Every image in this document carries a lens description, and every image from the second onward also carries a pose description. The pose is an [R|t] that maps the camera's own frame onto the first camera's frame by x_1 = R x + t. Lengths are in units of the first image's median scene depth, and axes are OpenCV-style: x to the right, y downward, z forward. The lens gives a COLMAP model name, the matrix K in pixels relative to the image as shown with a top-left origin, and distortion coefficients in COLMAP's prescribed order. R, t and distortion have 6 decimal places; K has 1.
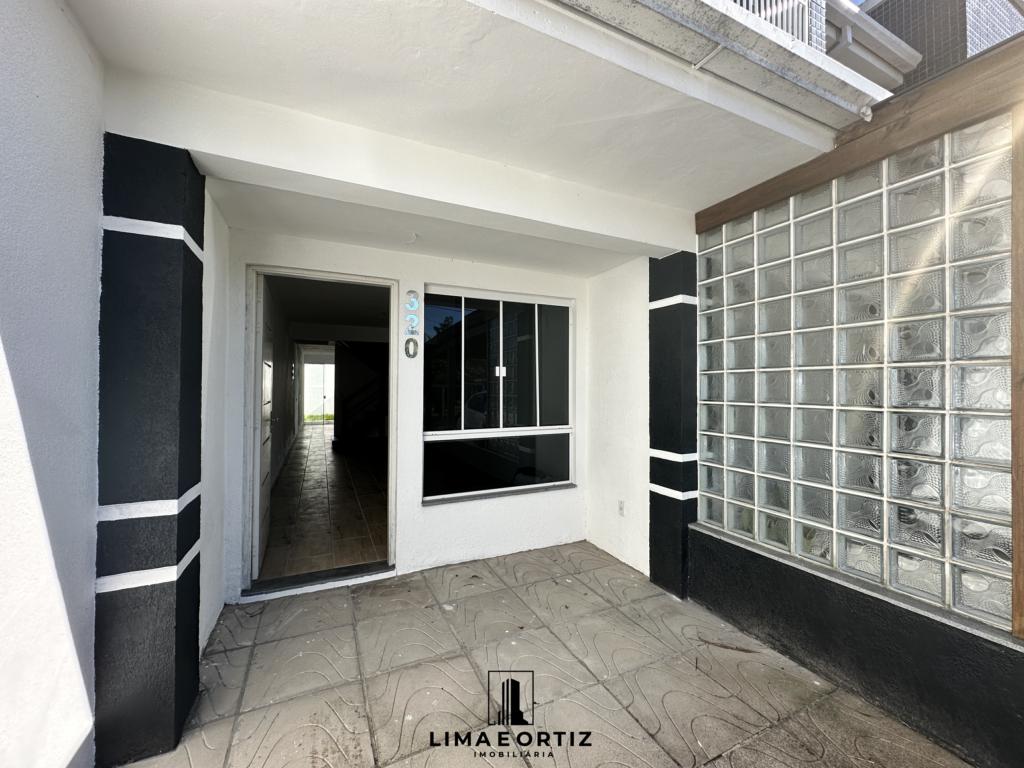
lens RADIAL K [[410.2, 0, 513.1], [0, 410.2, 384.3], [0, 0, 1]] dist [-0.004284, 0.001183]
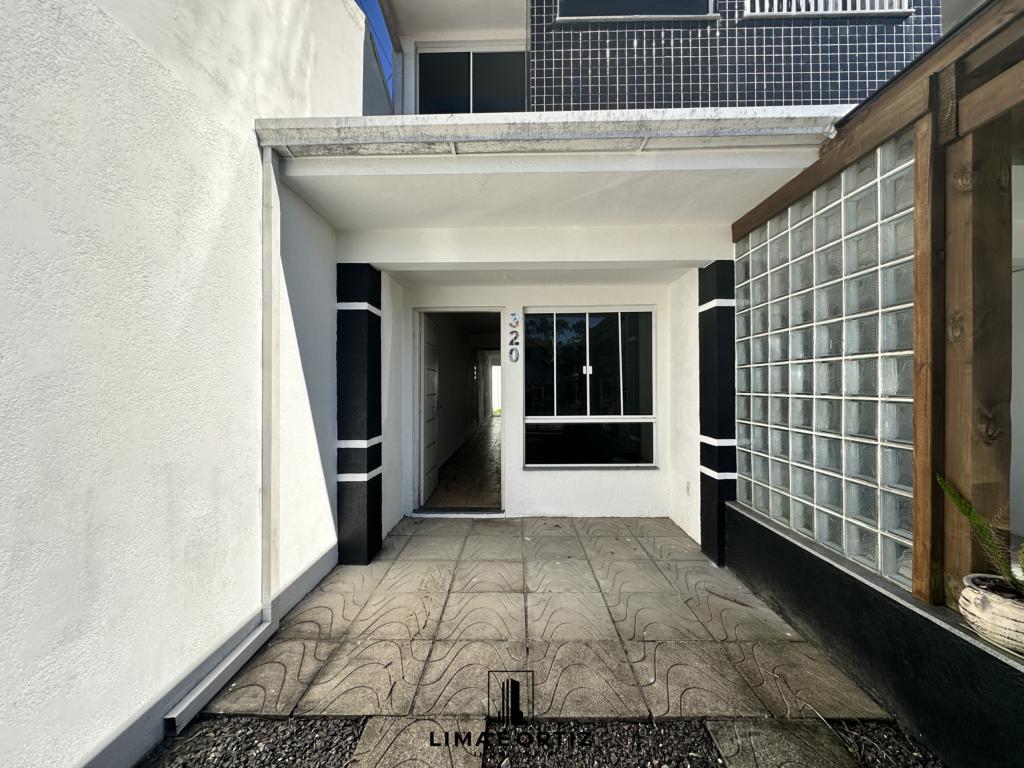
lens RADIAL K [[410.2, 0, 511.6], [0, 410.2, 384.9], [0, 0, 1]] dist [-0.004284, 0.001183]
pose [[0.895624, -0.010382, -0.444692, 0.406962], [0.013460, 0.999902, 0.003764, 0.007552], [0.444609, -0.009357, 0.895676, -0.273827]]
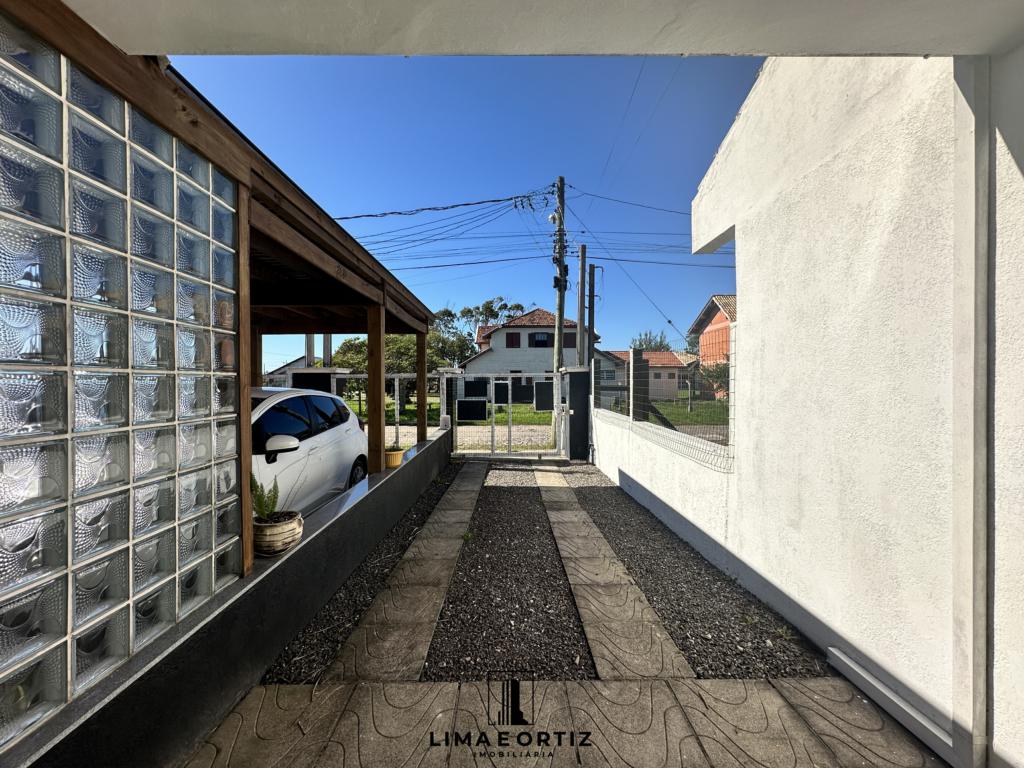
lens RADIAL K [[410.2, 0, 513.3], [0, 410.2, 384.4], [0, 0, 1]] dist [-0.004284, 0.001183]
pose [[-0.908649, -0.007028, 0.417501, -0.088656], [-0.007346, 0.999973, 0.000843, -0.018906], [-0.417496, -0.002301, -0.908676, 1.047111]]
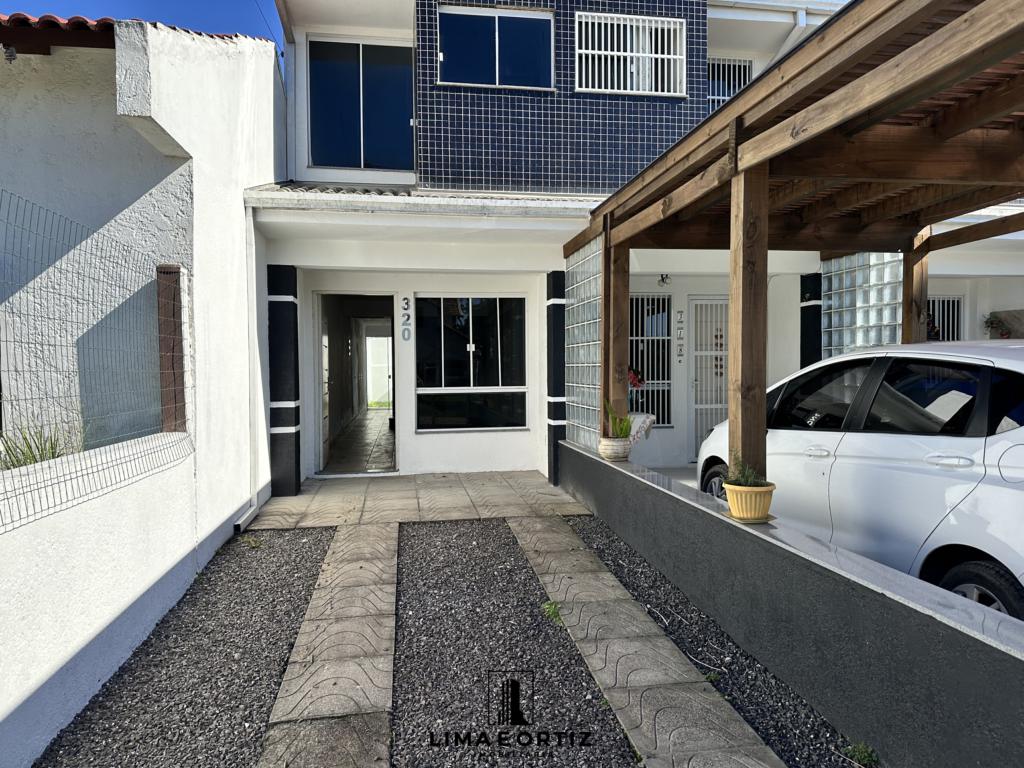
lens RADIAL K [[720.8, 0, 517.1], [0, 720.8, 382.2], [0, 0, 1]] dist [0.064218, -0.076492]
pose [[0.959411, -0.007734, -0.281906, 1.075858], [0.016414, 0.999461, 0.028443, 0.028732], [0.281534, -0.031916, 0.959020, -1.764737]]
